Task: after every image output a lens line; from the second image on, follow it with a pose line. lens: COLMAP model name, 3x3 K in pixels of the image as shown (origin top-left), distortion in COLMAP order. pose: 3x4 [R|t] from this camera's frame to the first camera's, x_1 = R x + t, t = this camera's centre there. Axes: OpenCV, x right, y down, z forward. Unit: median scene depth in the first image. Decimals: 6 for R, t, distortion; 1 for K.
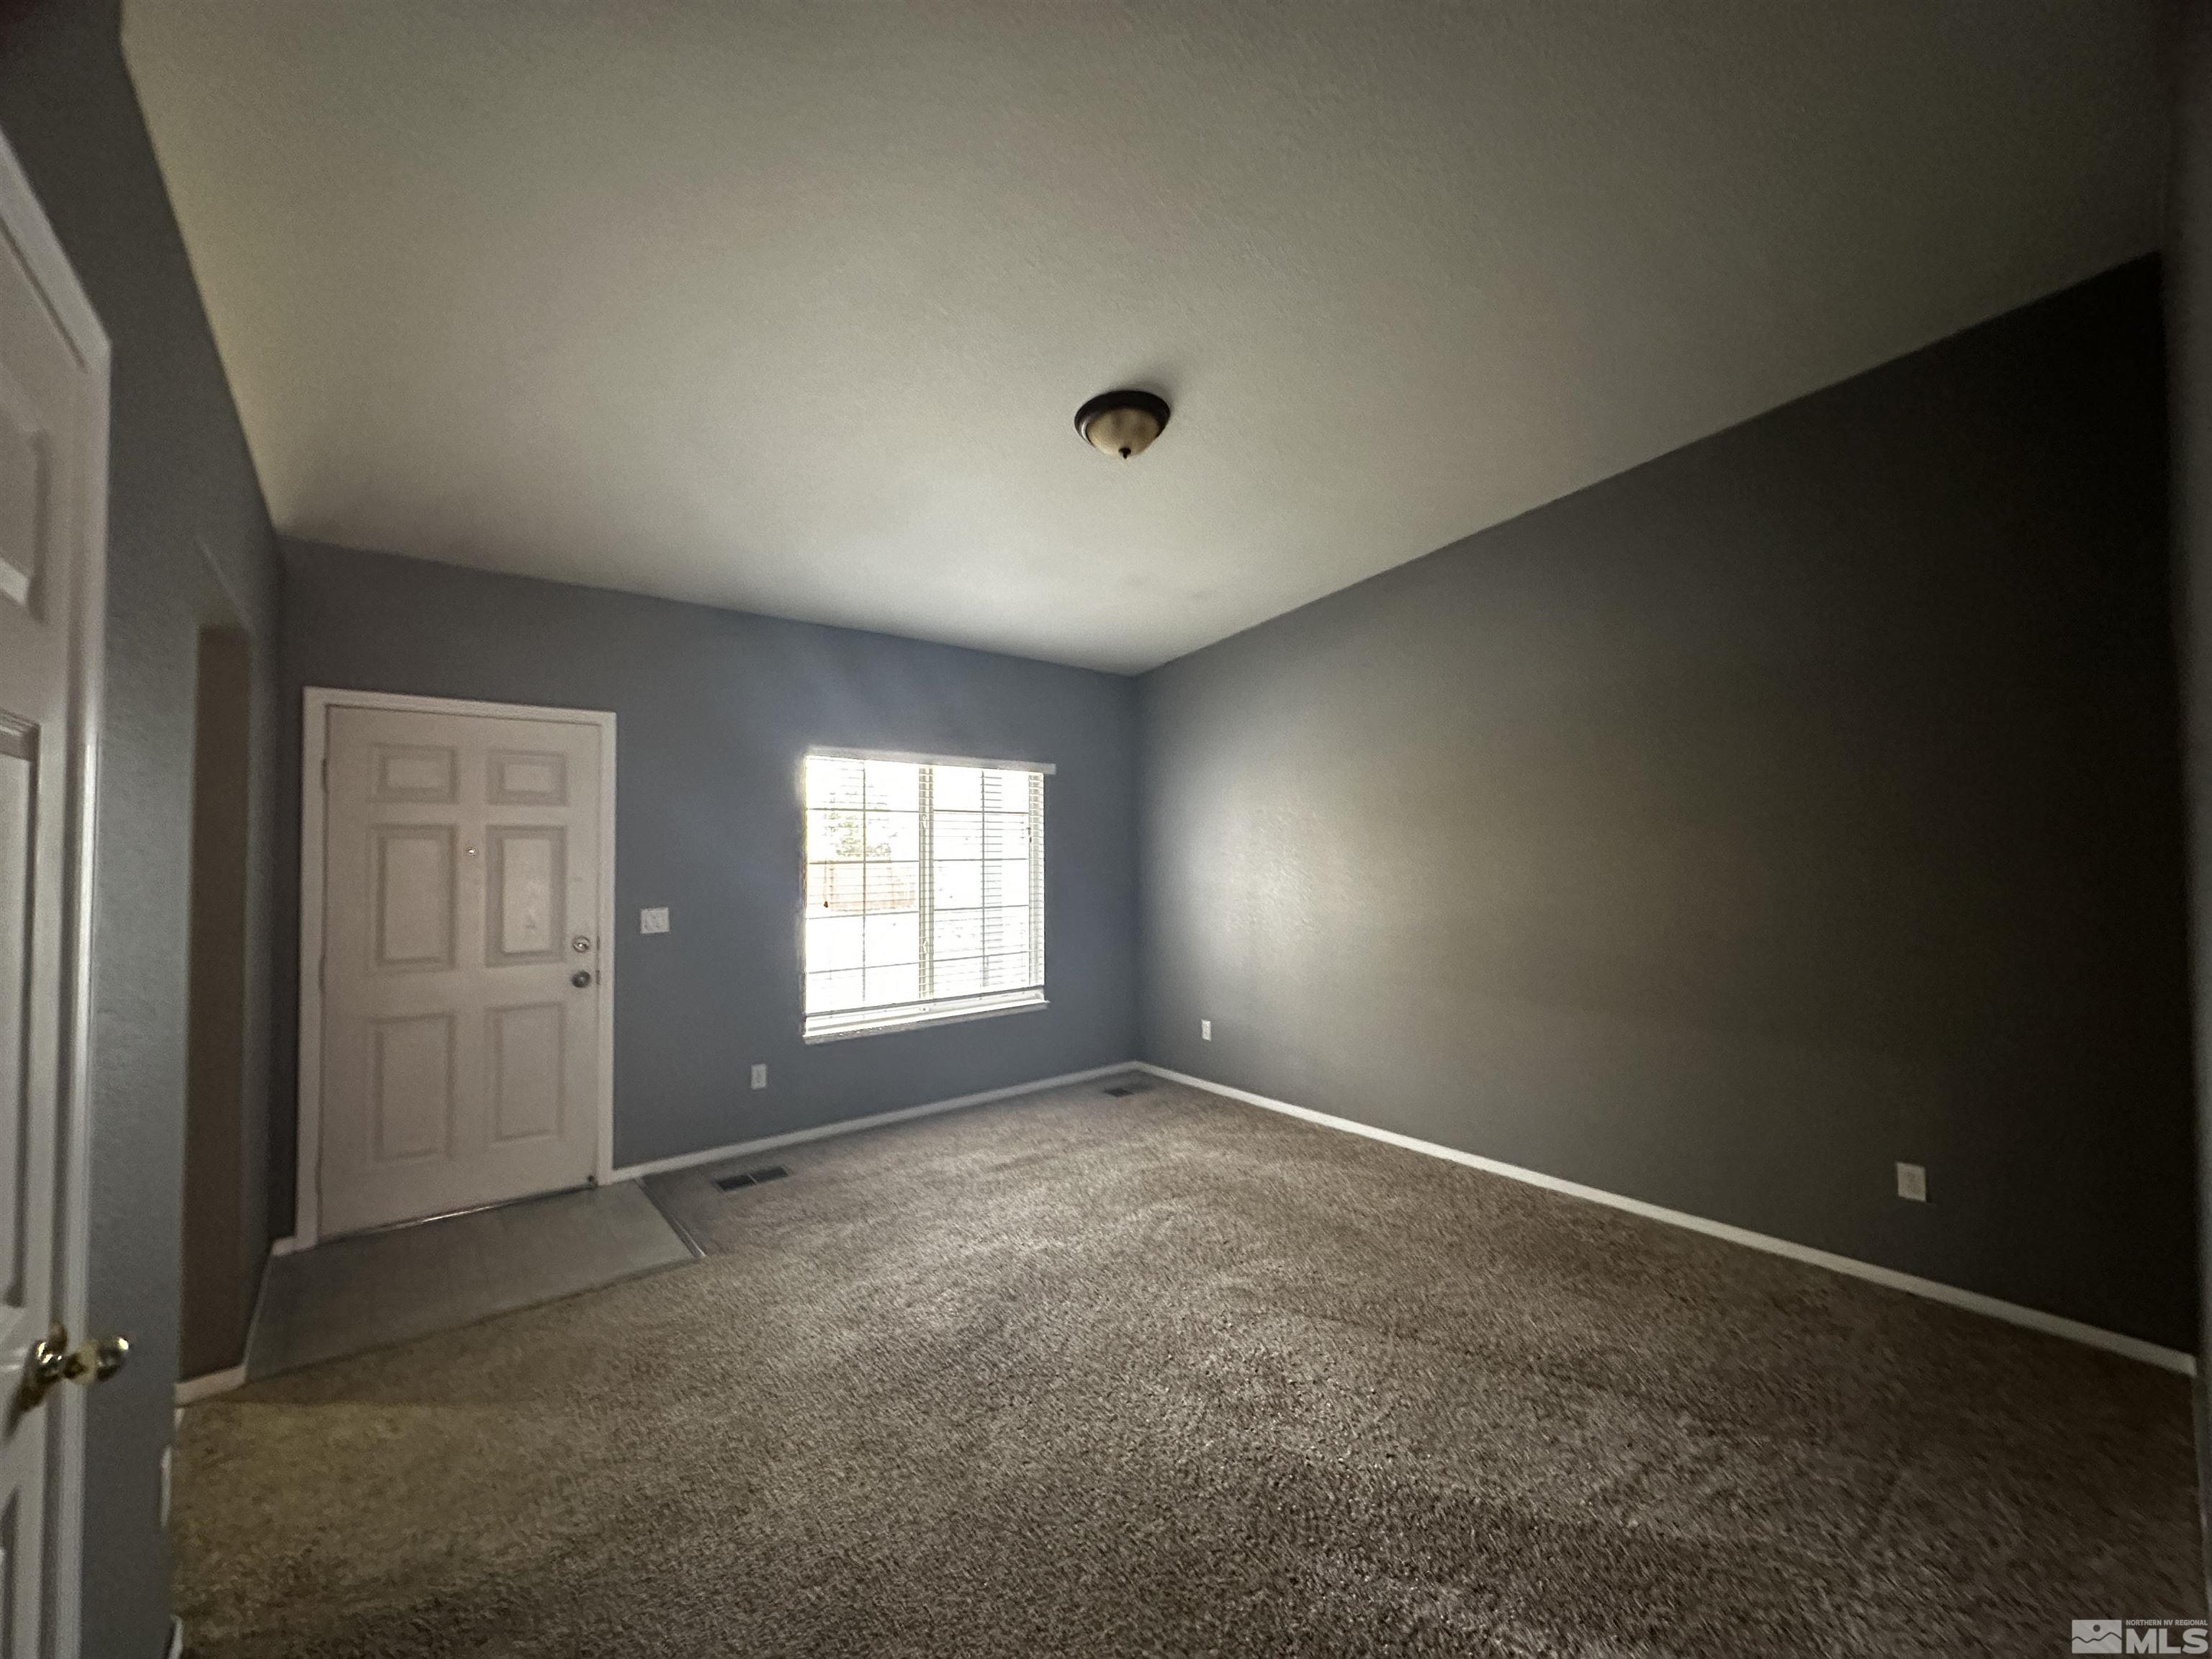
lens RADIAL K [[875.1, 0, 1114.5], [0, 875.1, 833.4], [0, 0, 1]] dist [-0.003483, 0.000517]
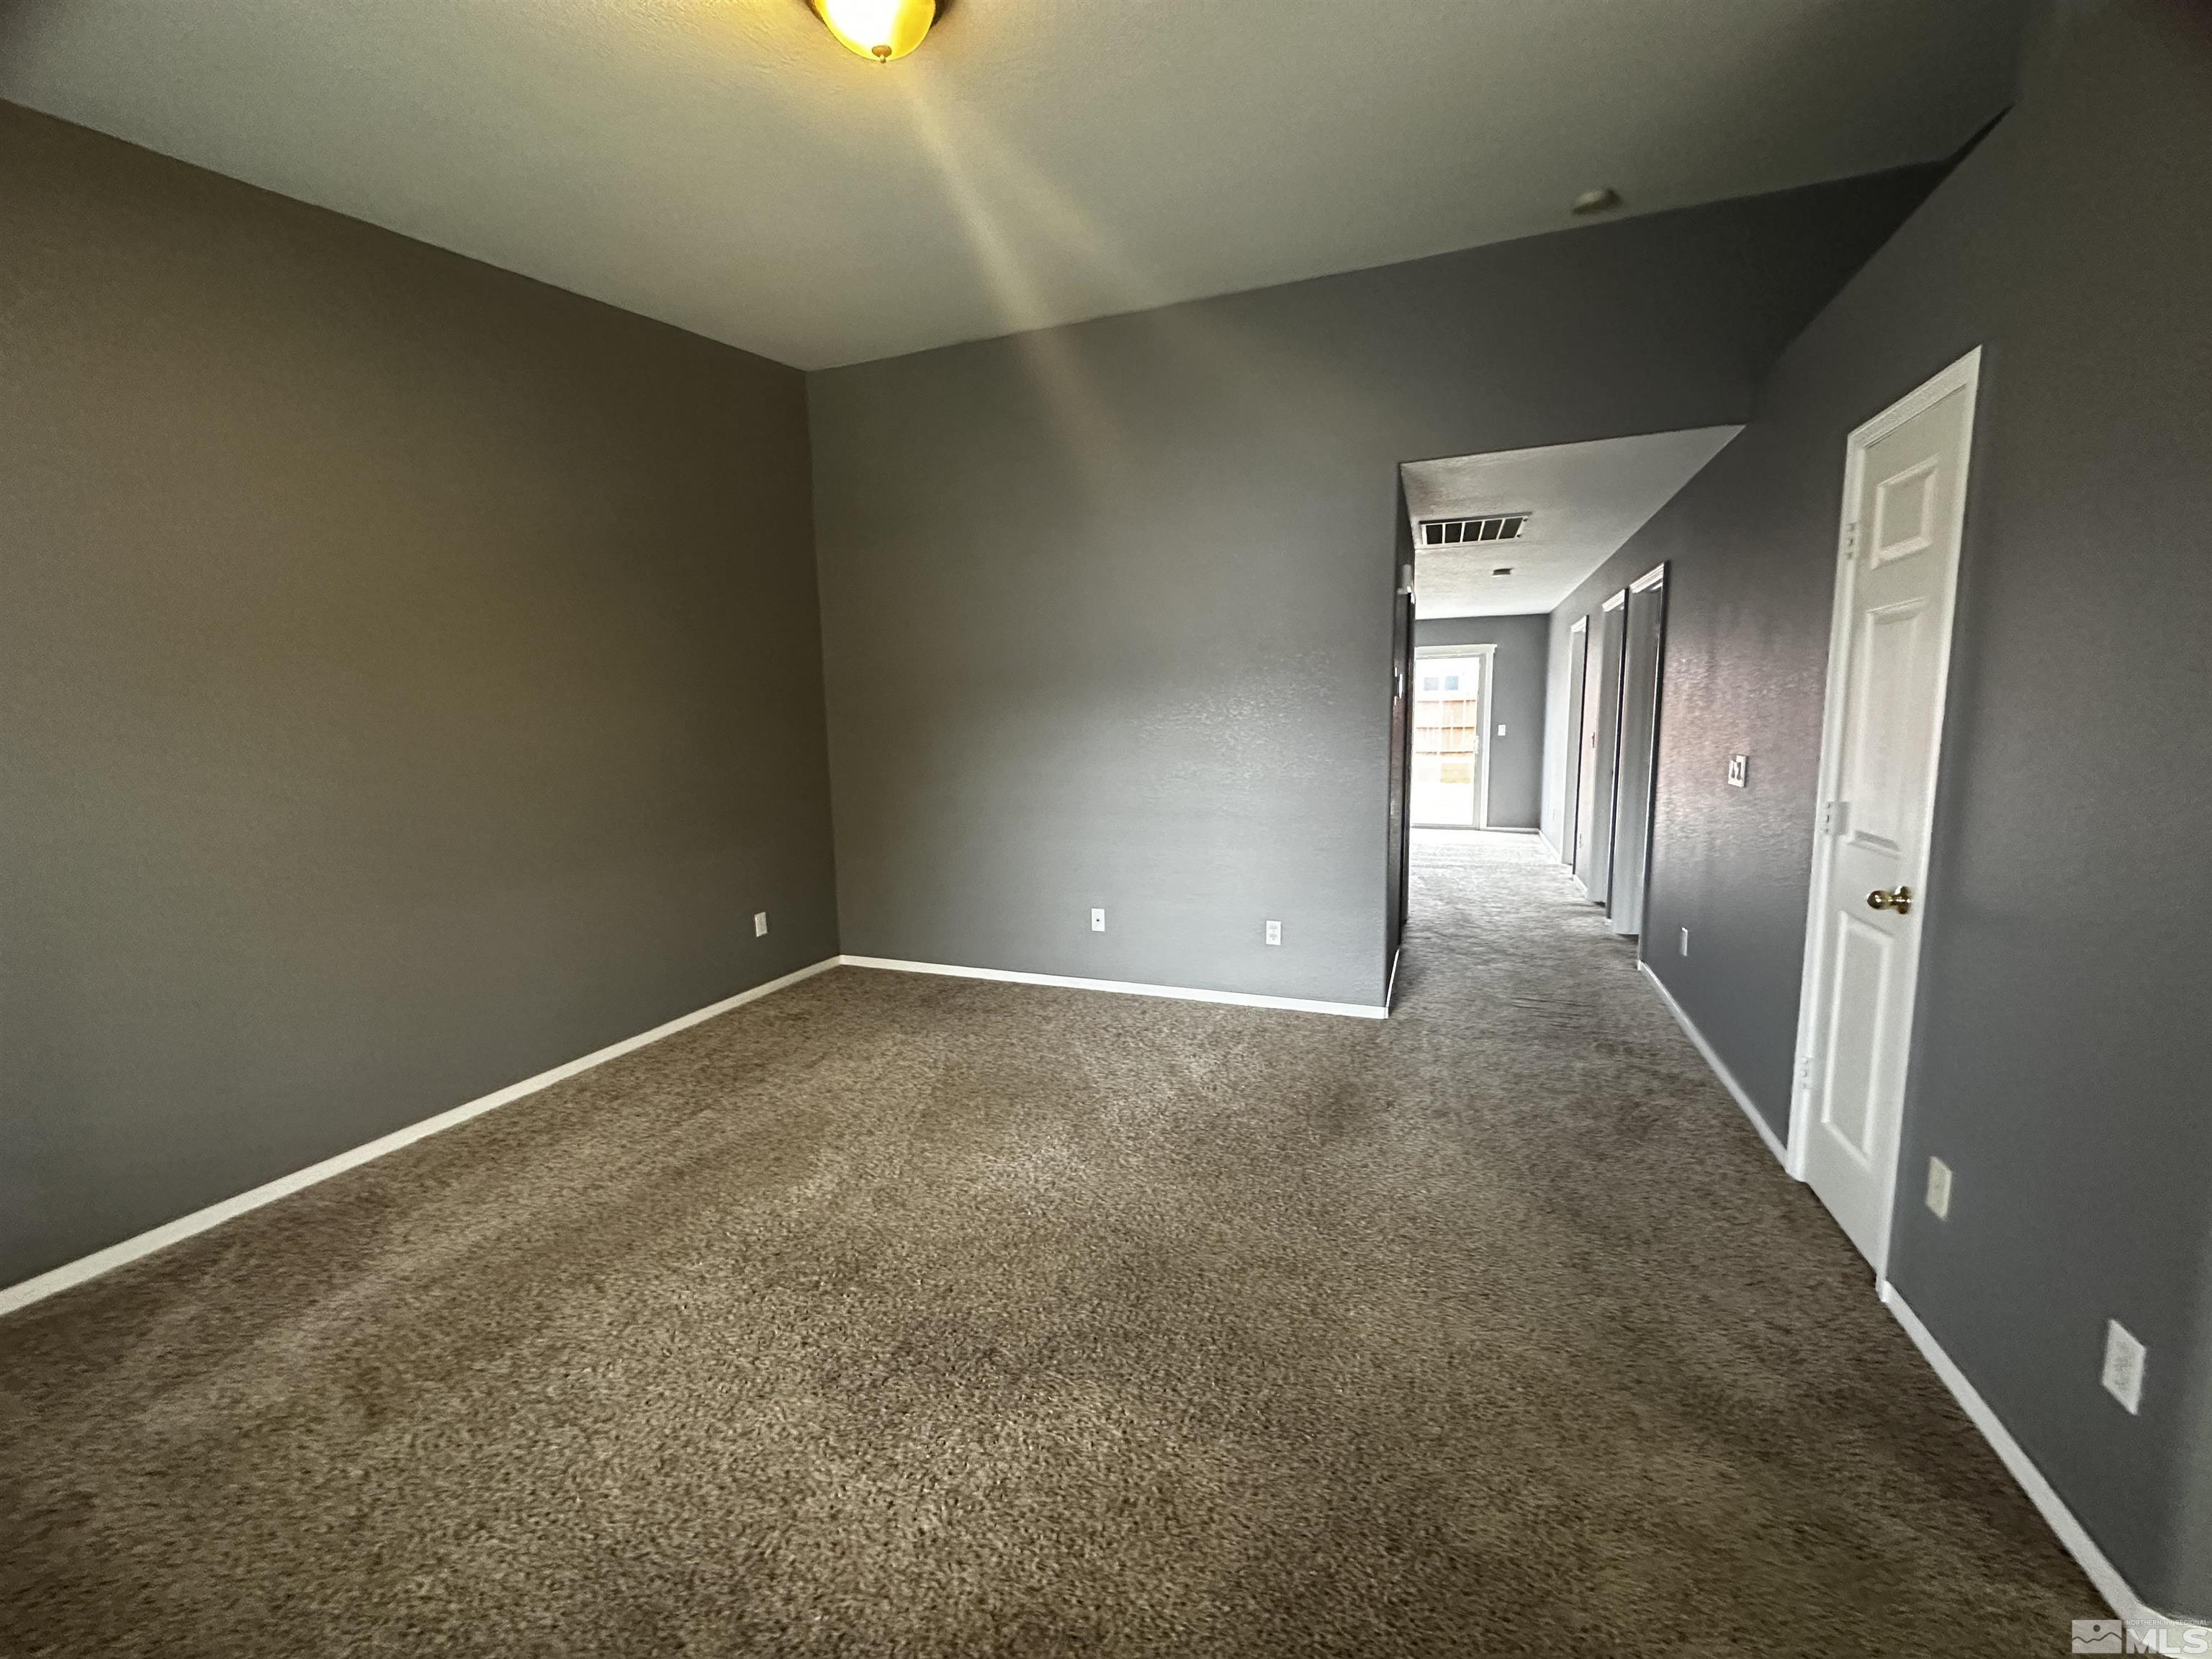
lens RADIAL K [[875.1, 0, 1105.1], [0, 875.1, 825.2], [0, 0, 1]] dist [-0.003483, 0.000517]
pose [[-0.488762, -0.096683, 0.867043, -0.462704], [-0.000116, 0.993847, 0.110758, 0.039009], [-0.872417, 0.054033, -0.485766, 0.811113]]
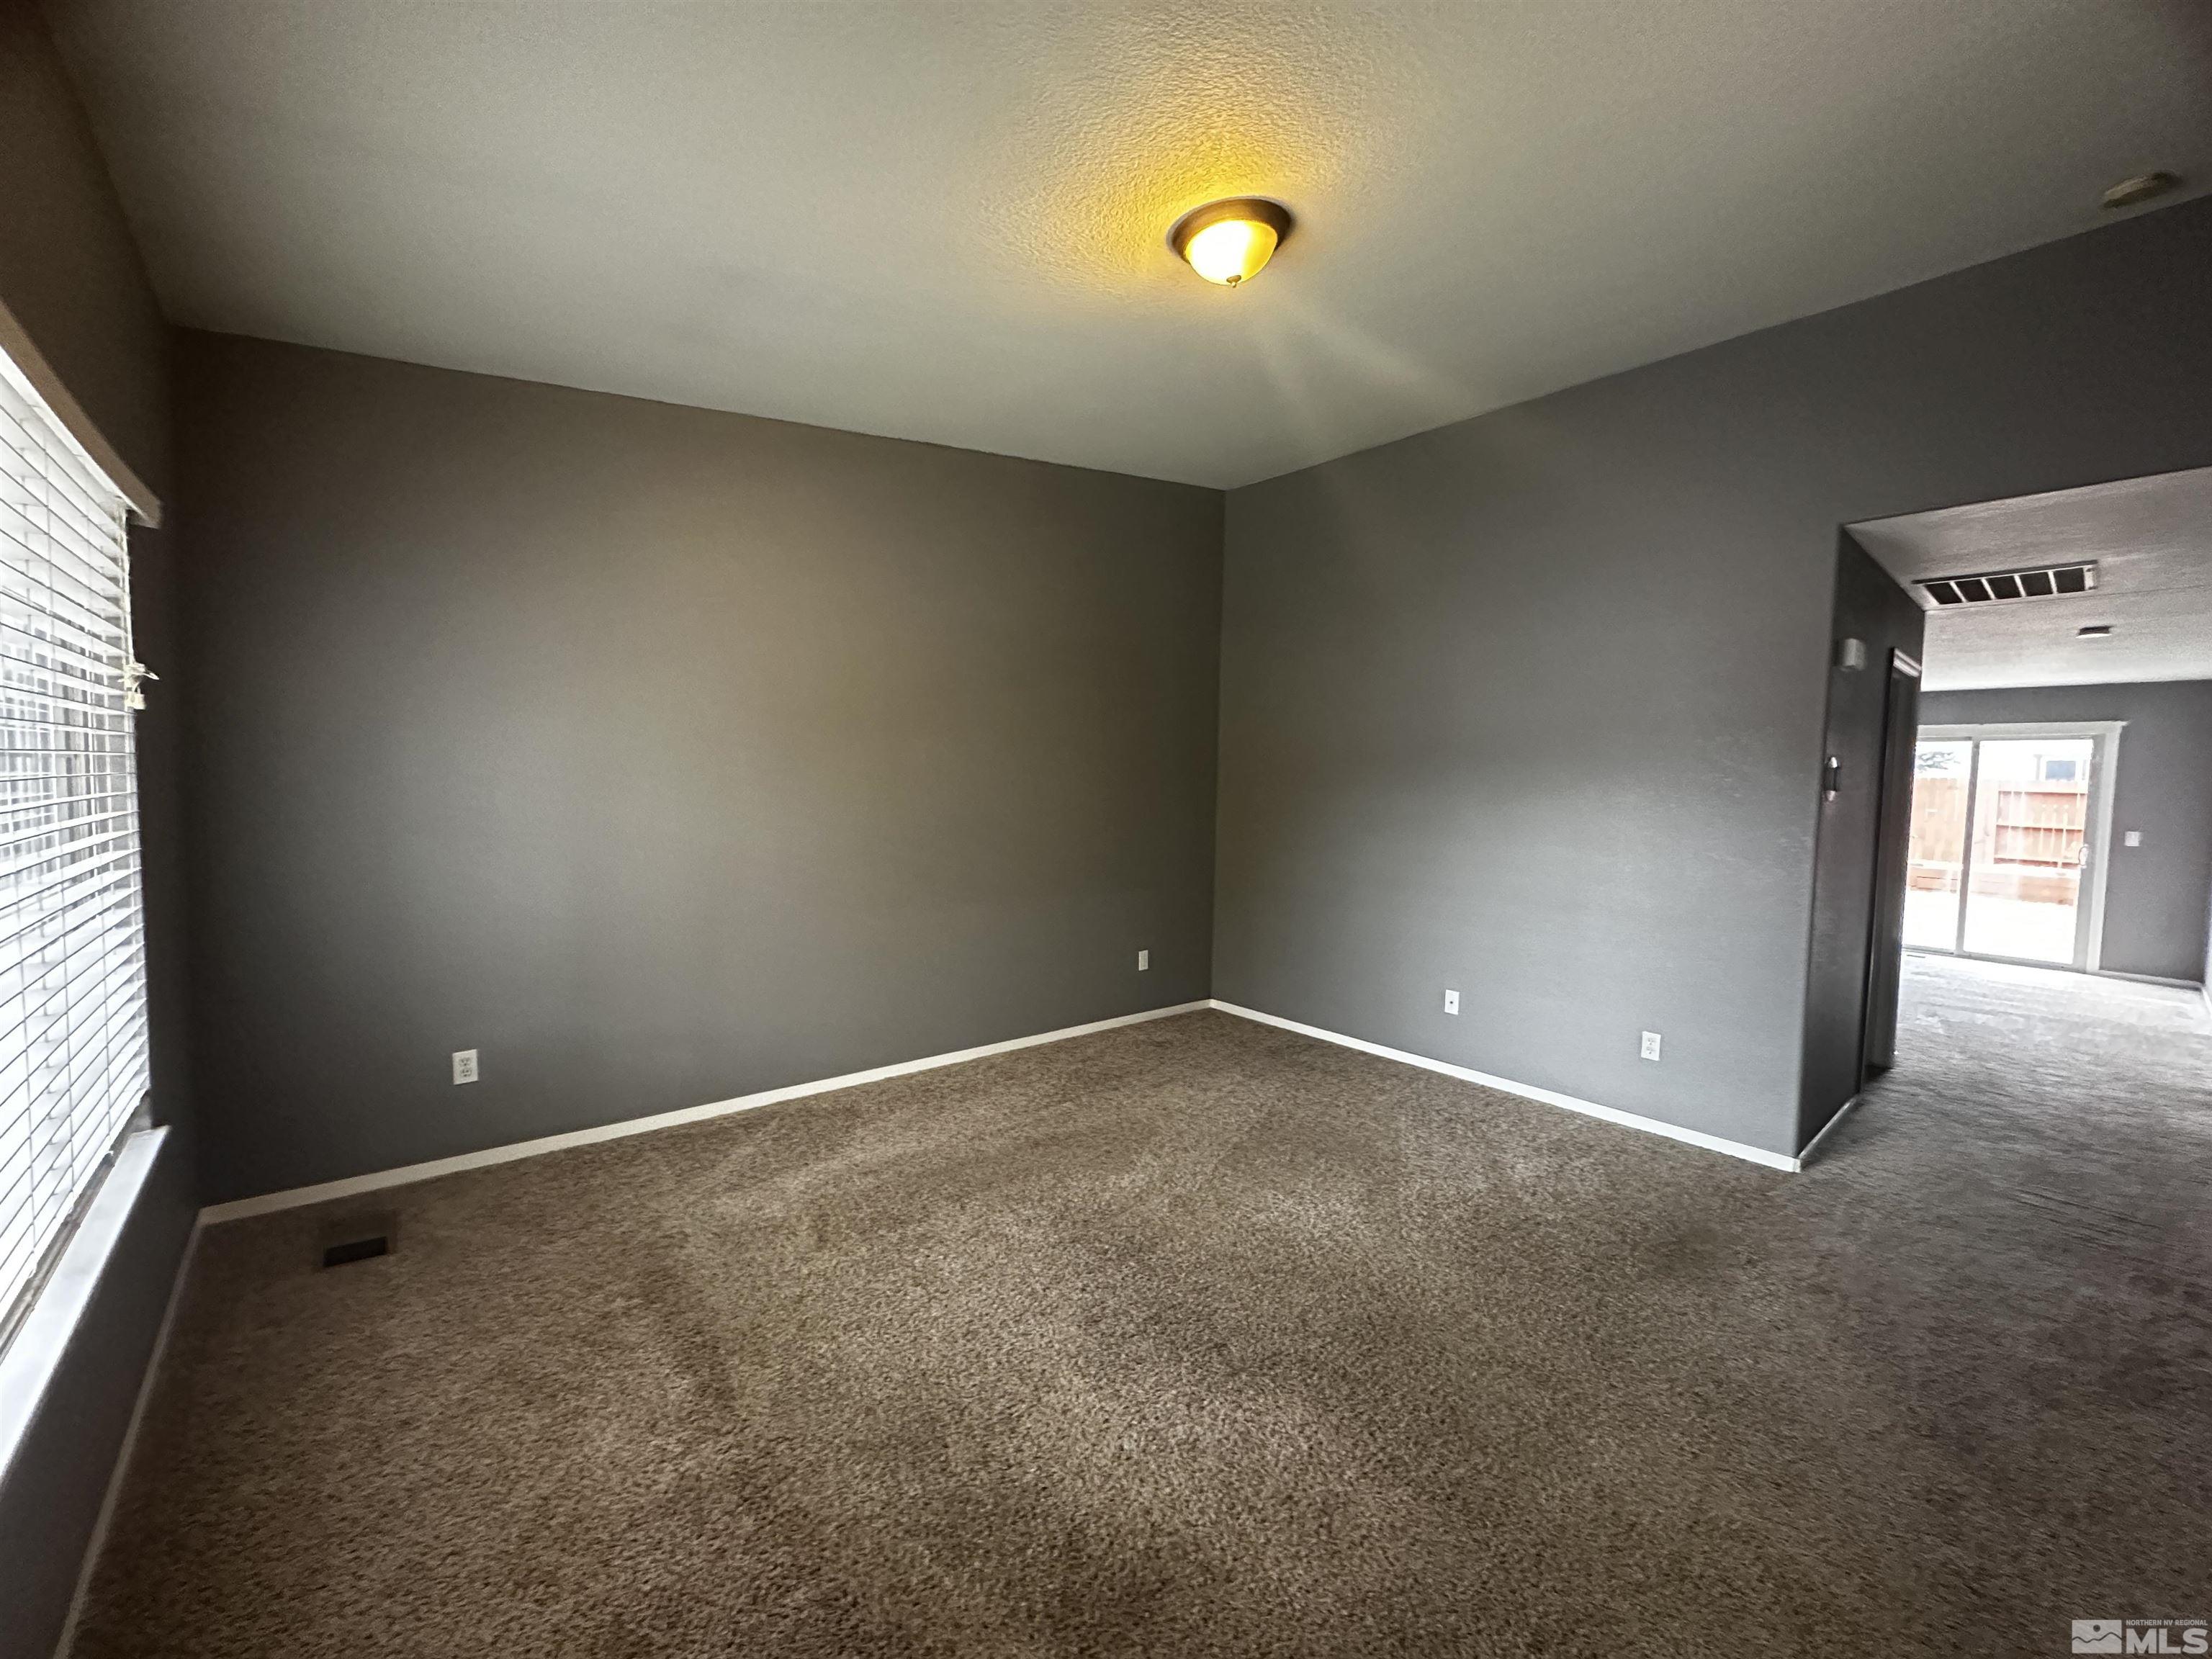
lens RADIAL K [[875.1, 0, 1111.4], [0, 875.1, 825.9], [0, 0, 1]] dist [-0.003483, 0.000517]
pose [[-0.019997, -0.050244, 0.998537, -0.569682], [-0.045728, 0.997737, 0.049288, 0.028273], [-0.998754, -0.044676, -0.022250, 0.749653]]
